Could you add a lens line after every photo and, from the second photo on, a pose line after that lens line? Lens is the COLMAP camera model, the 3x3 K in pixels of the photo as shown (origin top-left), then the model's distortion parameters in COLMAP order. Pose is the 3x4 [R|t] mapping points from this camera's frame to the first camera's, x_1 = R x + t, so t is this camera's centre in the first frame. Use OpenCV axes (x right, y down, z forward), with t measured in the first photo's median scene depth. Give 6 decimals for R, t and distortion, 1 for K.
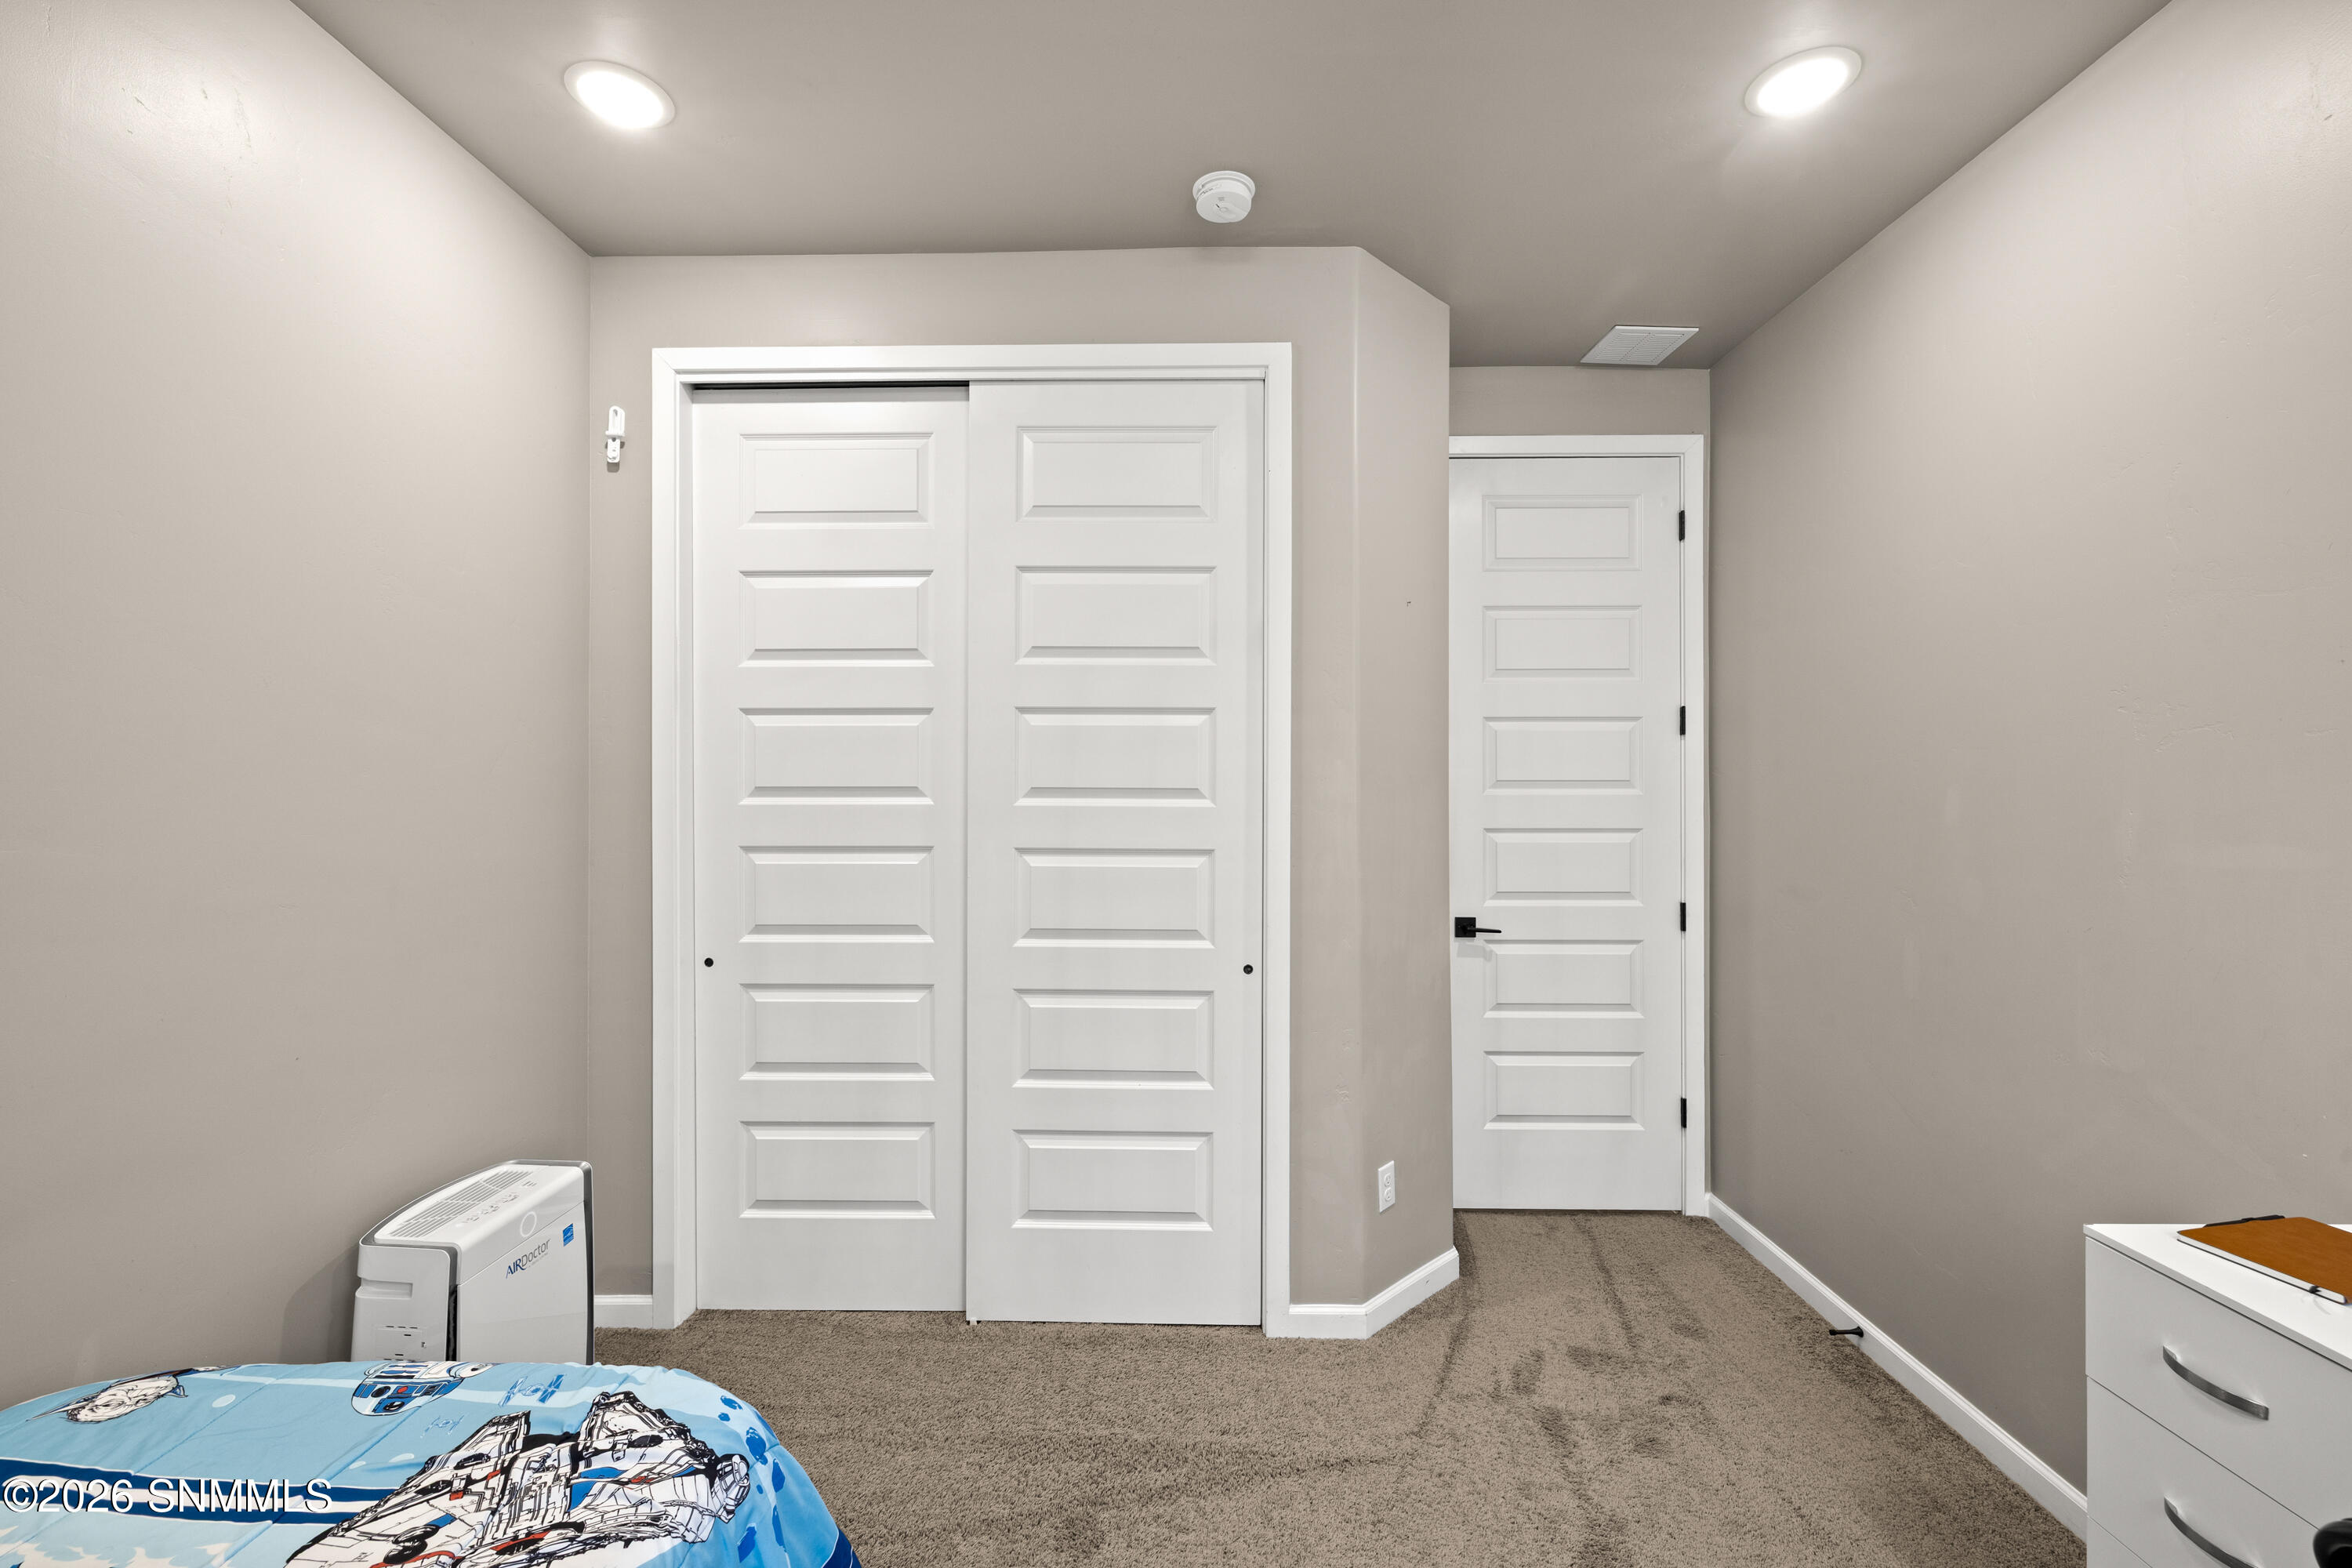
lens RADIAL K [[985.4, 0, 1174.3], [0, 985.4, 771.7], [0, 0, 1]] dist [-0.002652, 0.000231]
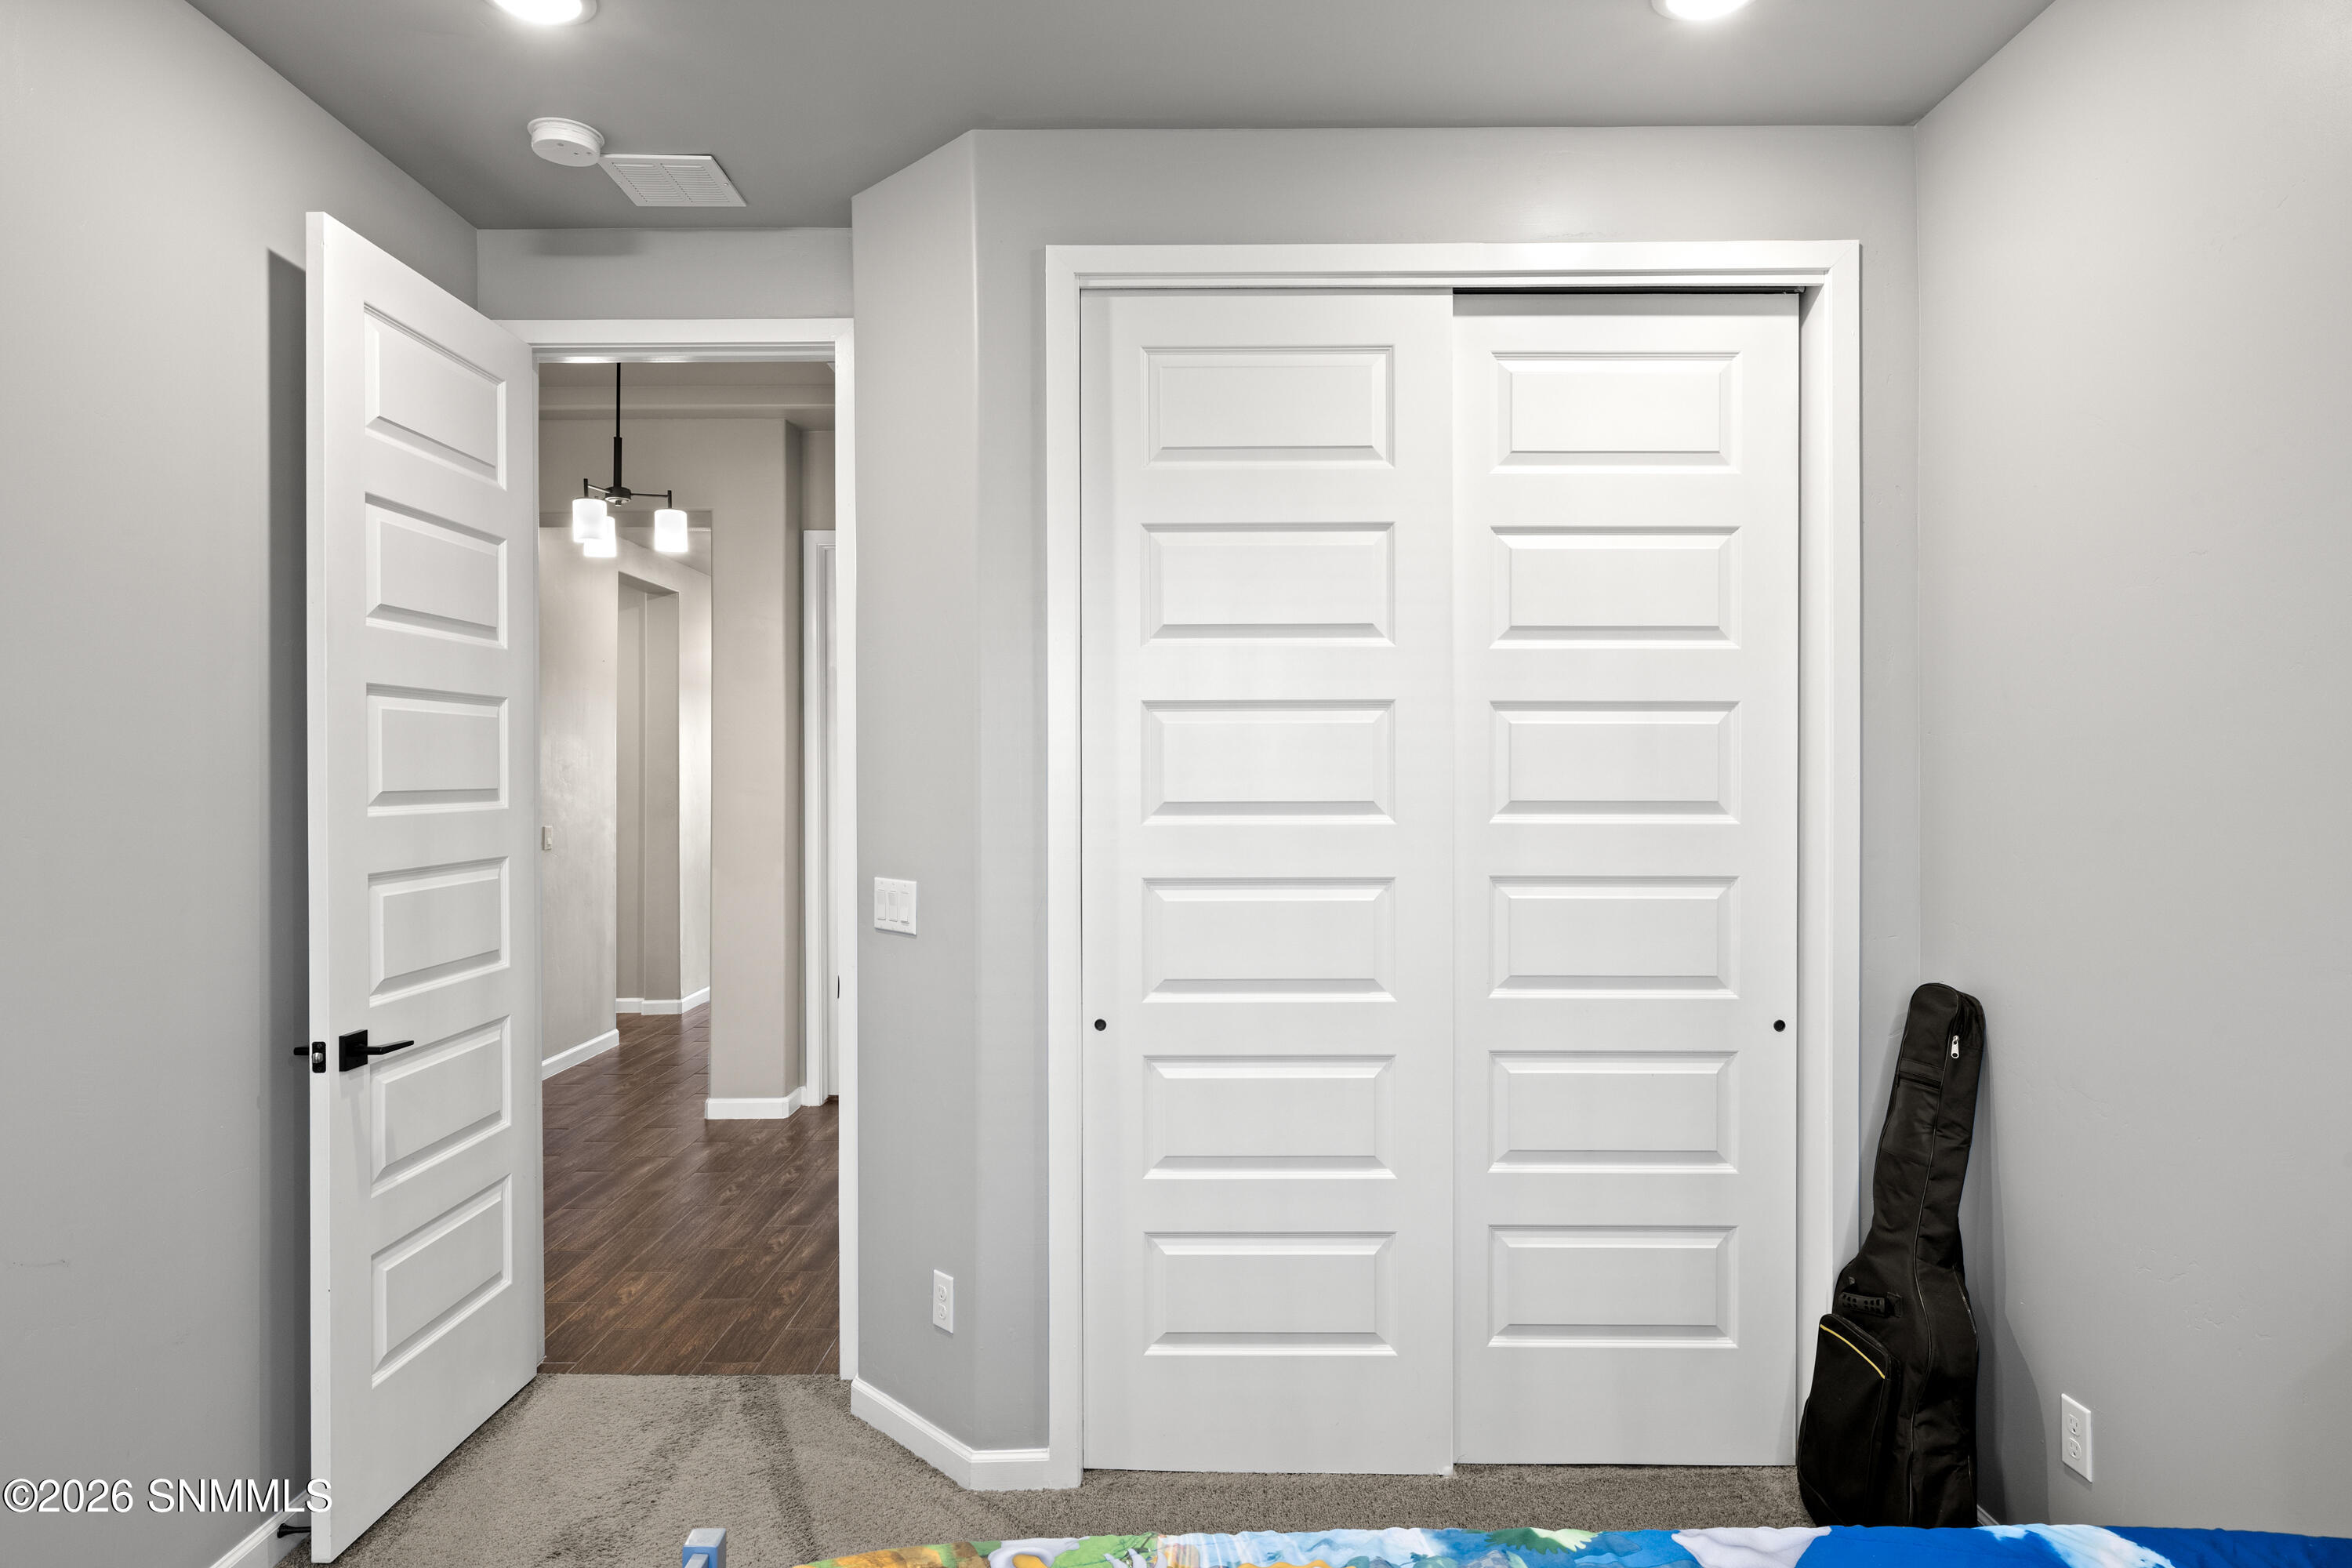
lens RADIAL K [[1238.7, 0, 1178.1], [0, 1238.7, 789.2], [0, 0, 1]] dist [-0.018274, -0.000360]
pose [[0.999640, -0.006842, 0.025935, -0.452288], [0.006693, 0.999960, 0.005853, -0.001180], [-0.025974, -0.005678, 0.999646, 0.012358]]
